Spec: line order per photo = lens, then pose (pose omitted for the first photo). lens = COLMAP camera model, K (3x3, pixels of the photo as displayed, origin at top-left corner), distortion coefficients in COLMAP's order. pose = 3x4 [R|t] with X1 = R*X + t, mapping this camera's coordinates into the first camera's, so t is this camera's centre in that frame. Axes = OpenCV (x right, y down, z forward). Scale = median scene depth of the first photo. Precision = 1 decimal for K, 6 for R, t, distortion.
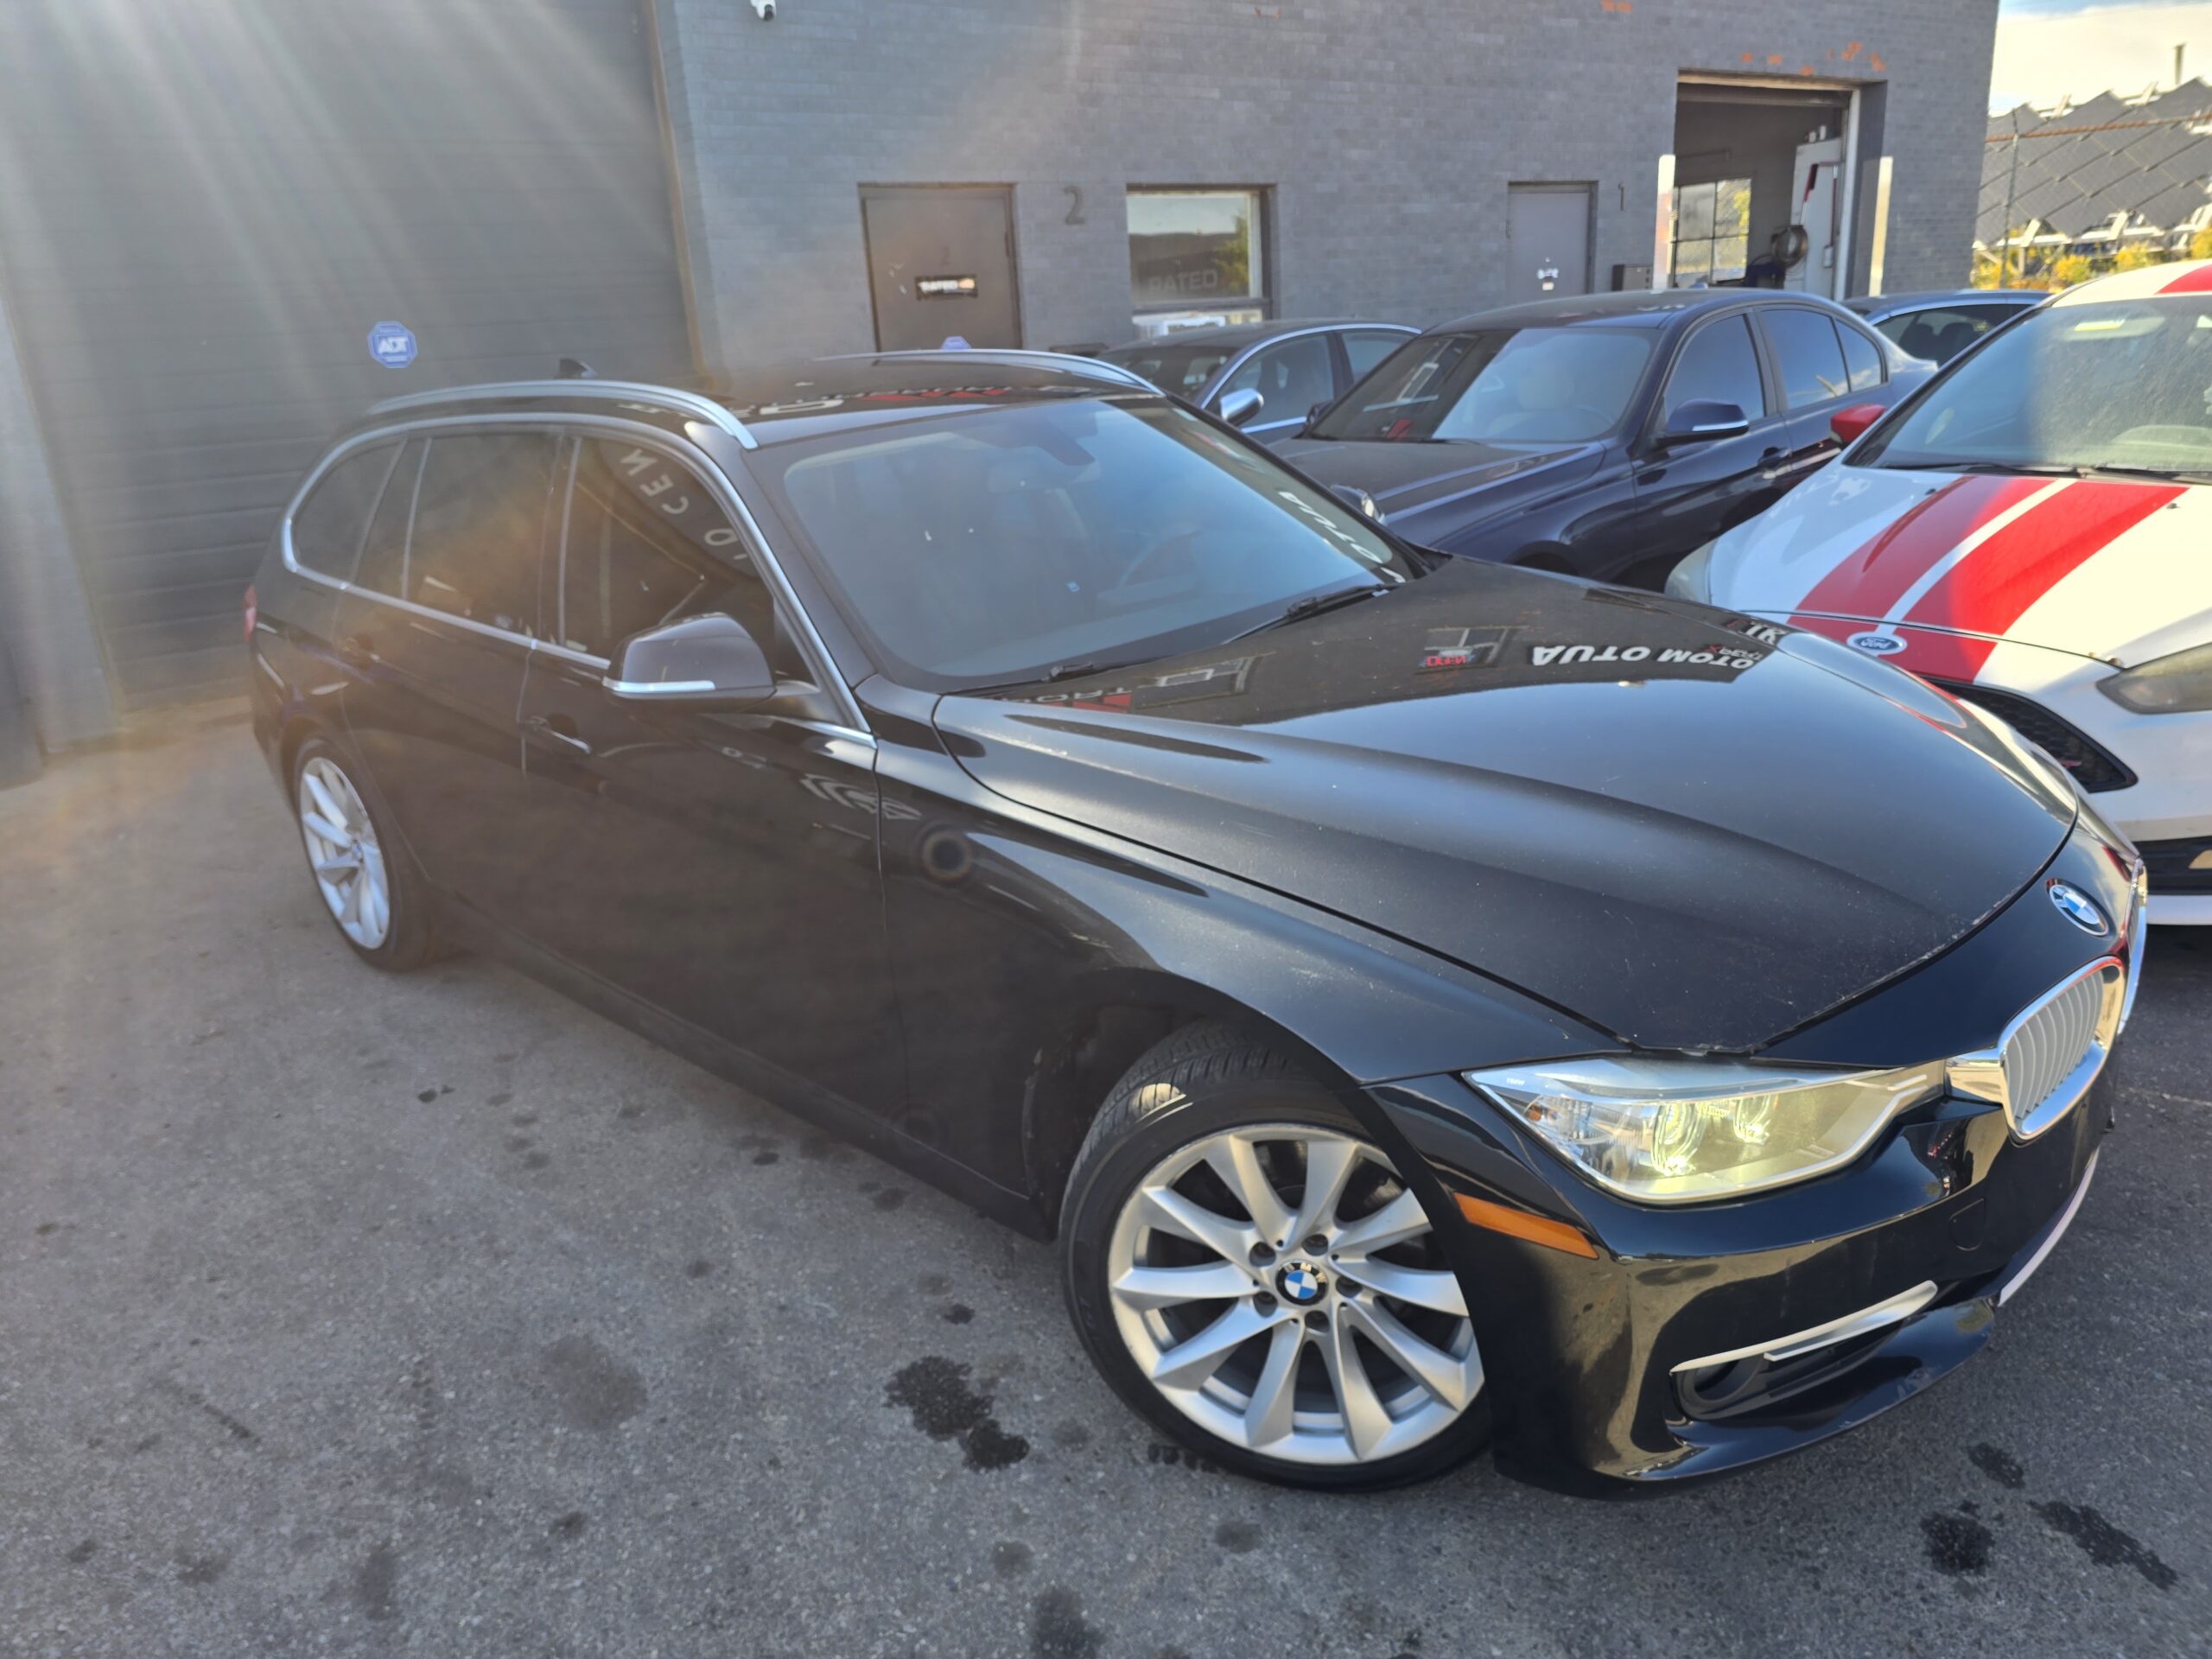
lens RADIAL K [[1465.6, 0, 1114.0], [0, 1465.6, 841.5], [0, 0, 1]] dist [0.030573, -0.025876]
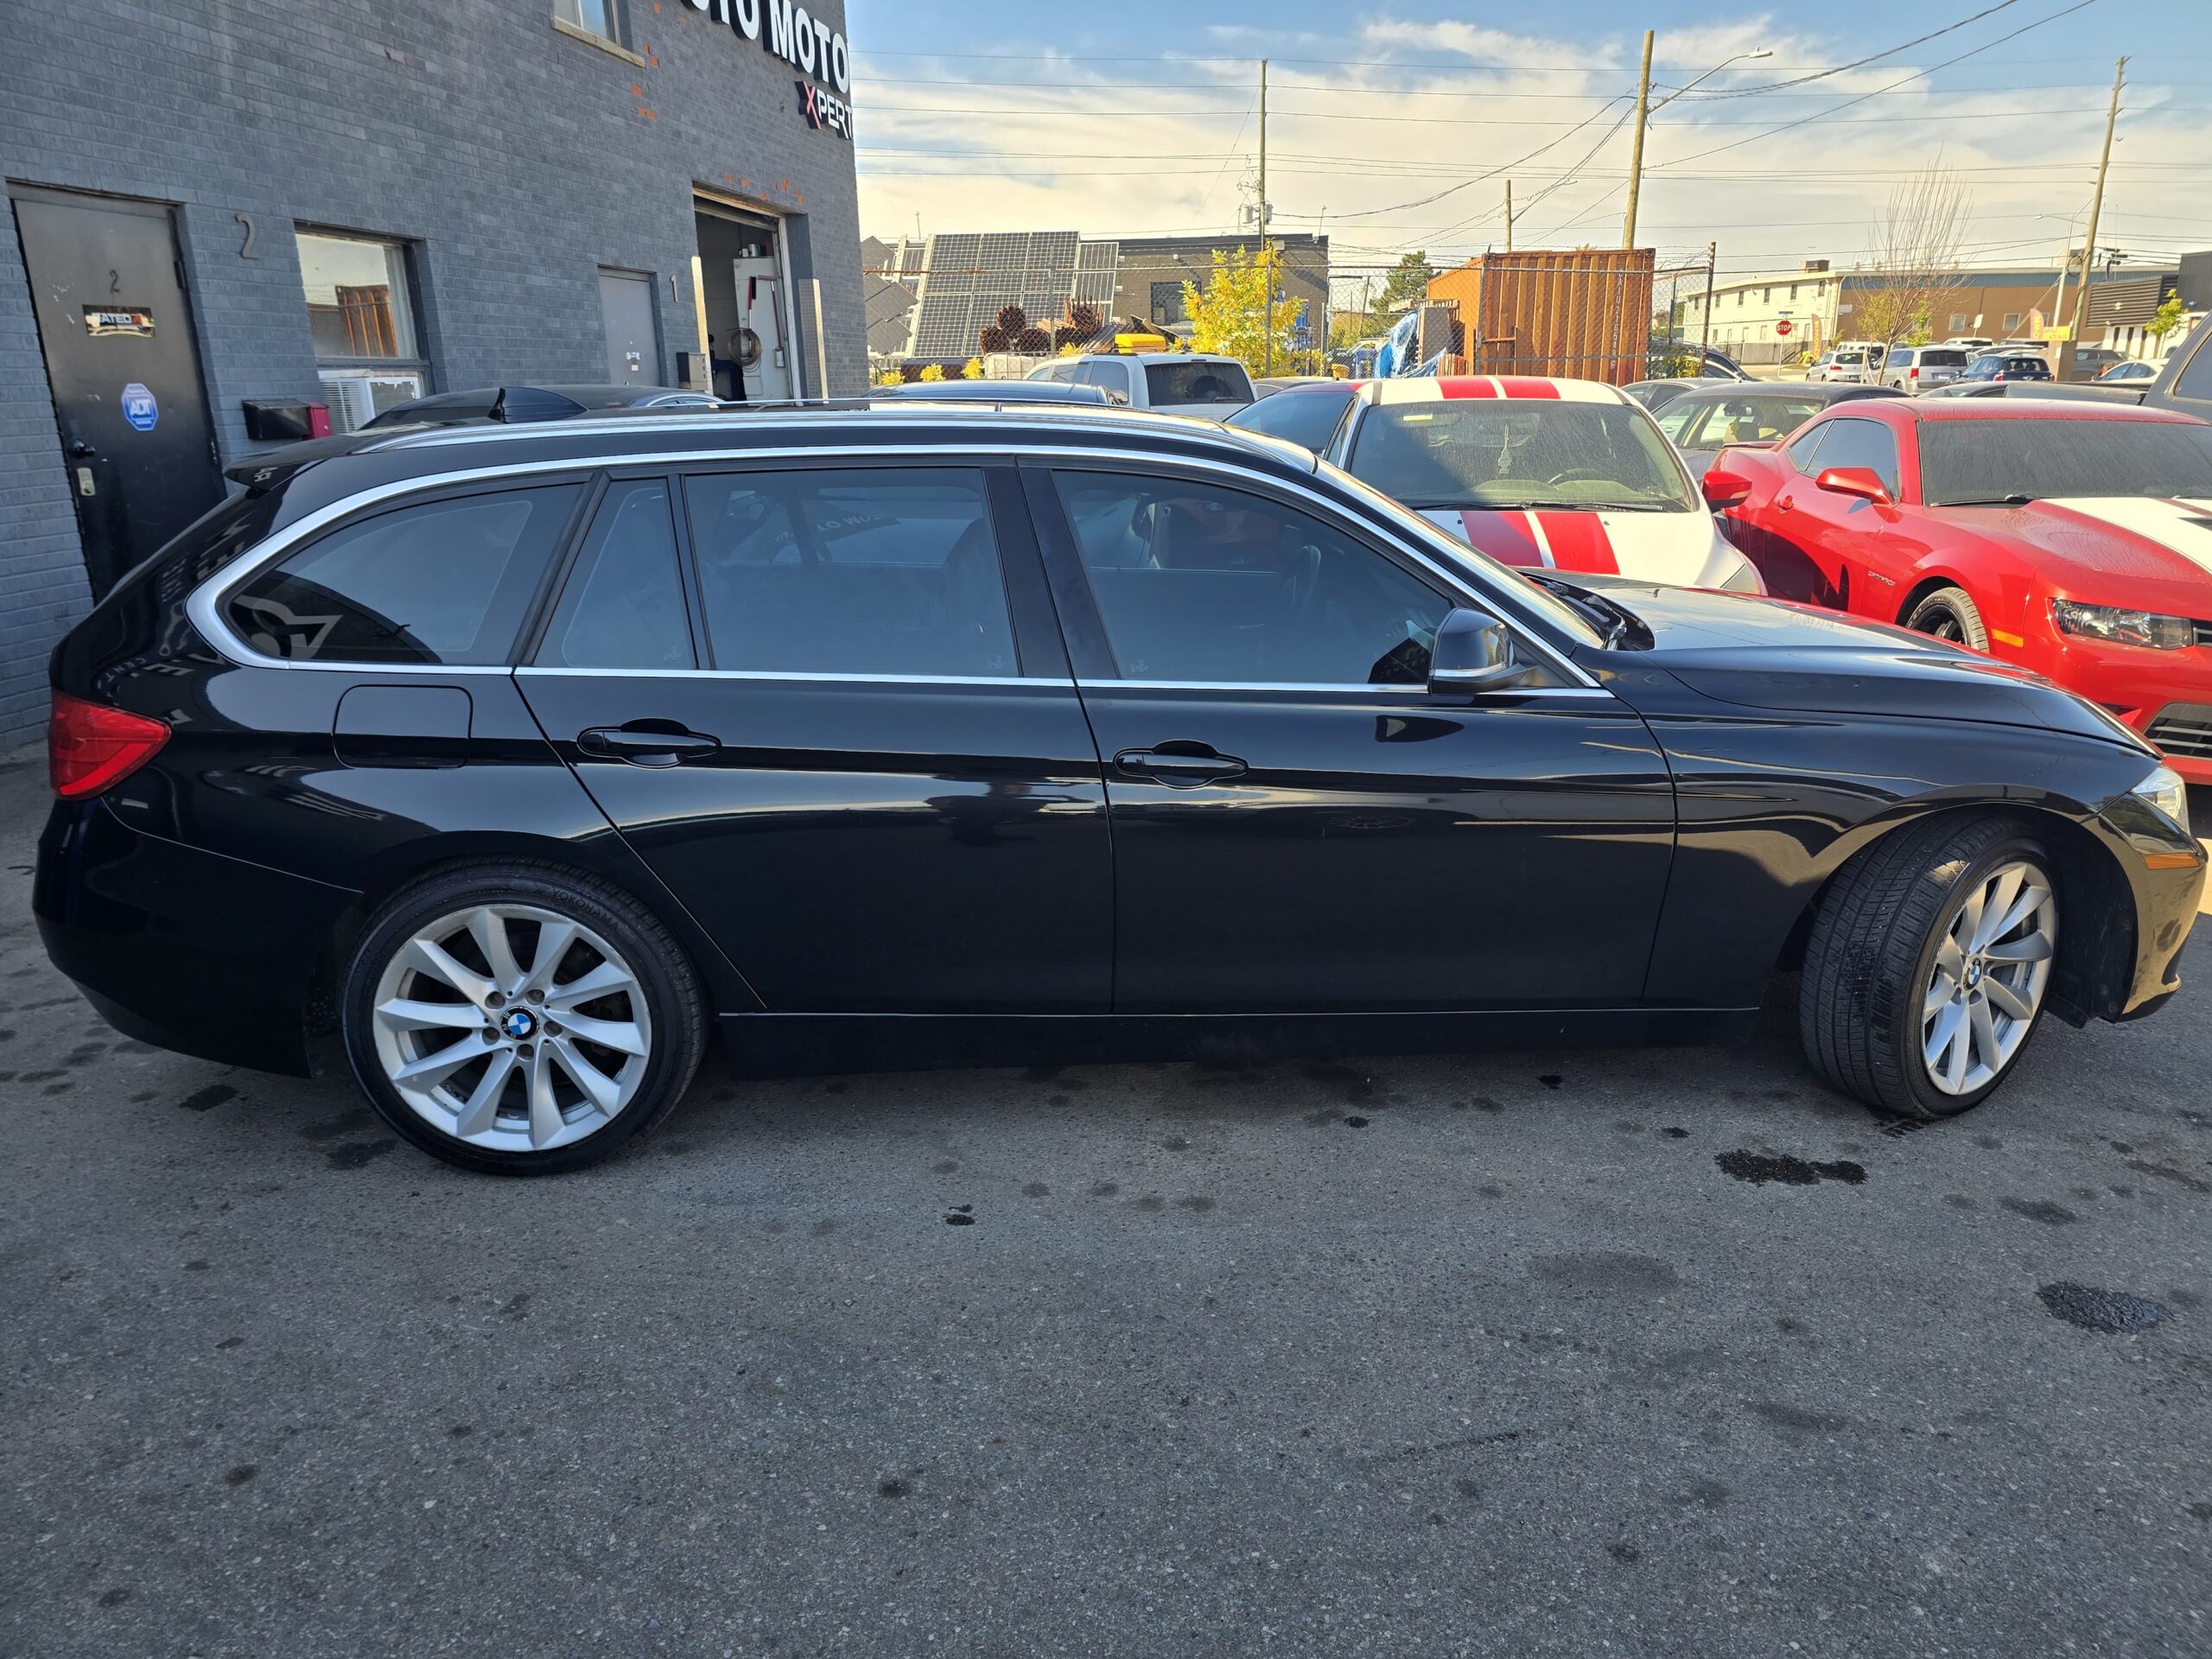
lens RADIAL K [[1465.6, 0, 1115.6], [0, 1465.6, 823.1], [0, 0, 1]] dist [0.030573, -0.025876]
pose [[0.683904, -0.162154, 0.711324, -0.302419], [0.211388, 0.977207, 0.019525, -0.015461], [-0.698277, 0.137012, 0.702593, 0.095052]]
